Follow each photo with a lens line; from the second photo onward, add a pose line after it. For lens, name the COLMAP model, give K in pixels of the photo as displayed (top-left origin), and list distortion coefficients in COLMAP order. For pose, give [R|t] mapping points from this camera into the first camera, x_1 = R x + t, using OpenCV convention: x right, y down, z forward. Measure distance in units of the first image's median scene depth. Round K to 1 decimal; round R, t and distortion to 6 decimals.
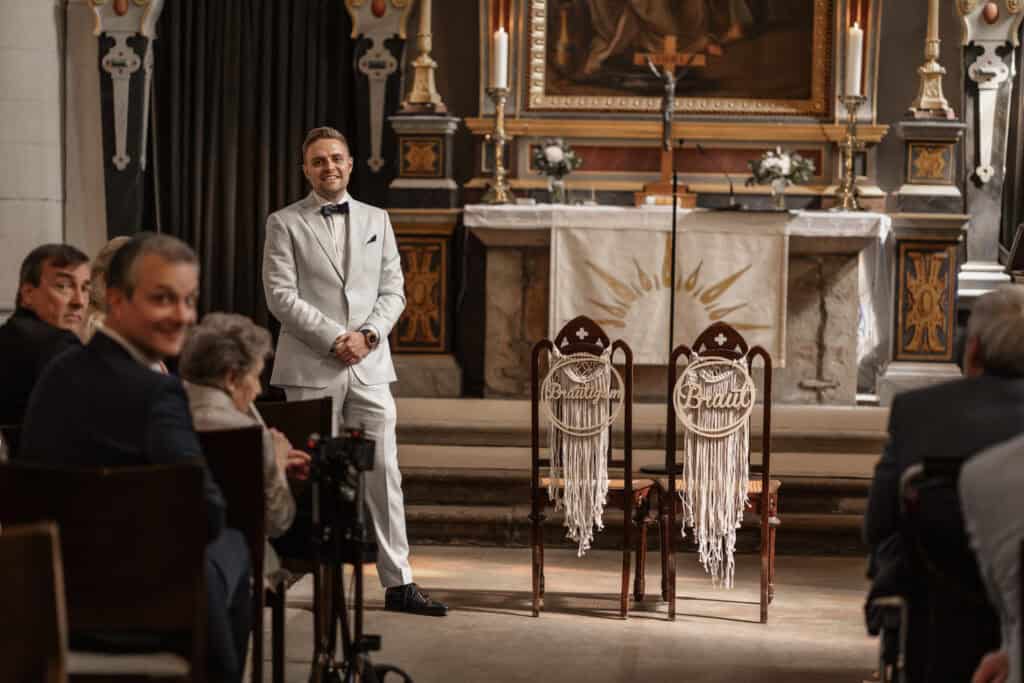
lens RADIAL K [[2446.6, 0, 512.0], [0, 2446.6, 341.5], [0, 0, 1]] dist [0.055632, -0.257220]
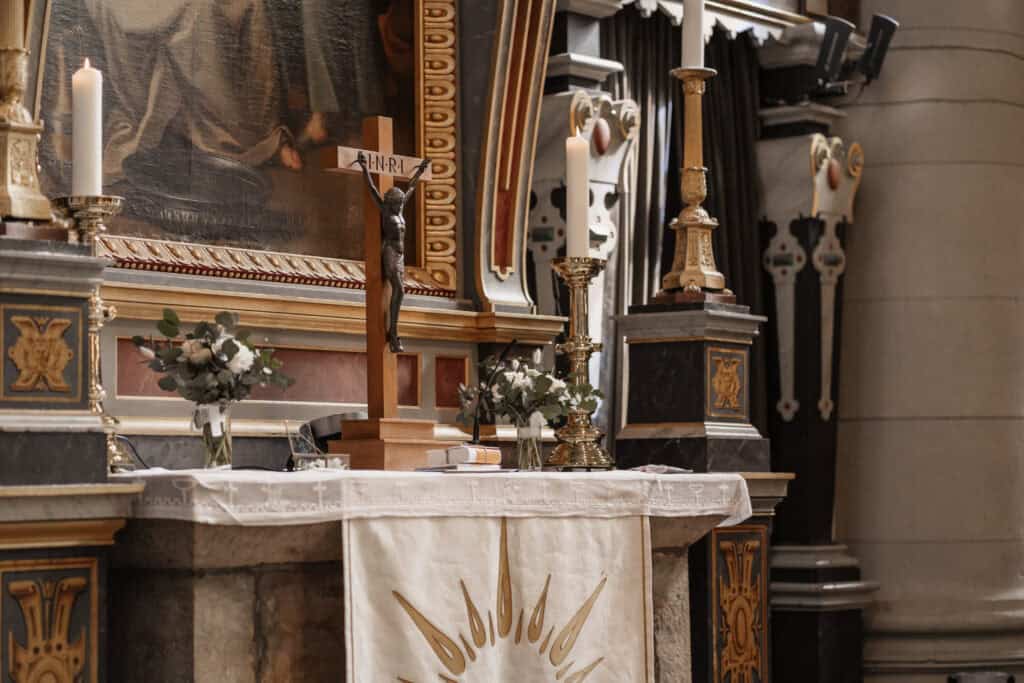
lens RADIAL K [[2446.6, 0, 512.0], [0, 2446.6, 341.5], [0, 0, 1]] dist [0.055632, -0.257220]
pose [[0.549510, 0.024297, 0.835134, -0.331798], [0.064494, 0.995361, -0.071395, -0.044749], [-0.832994, 0.093094, 0.545394, 0.729968]]
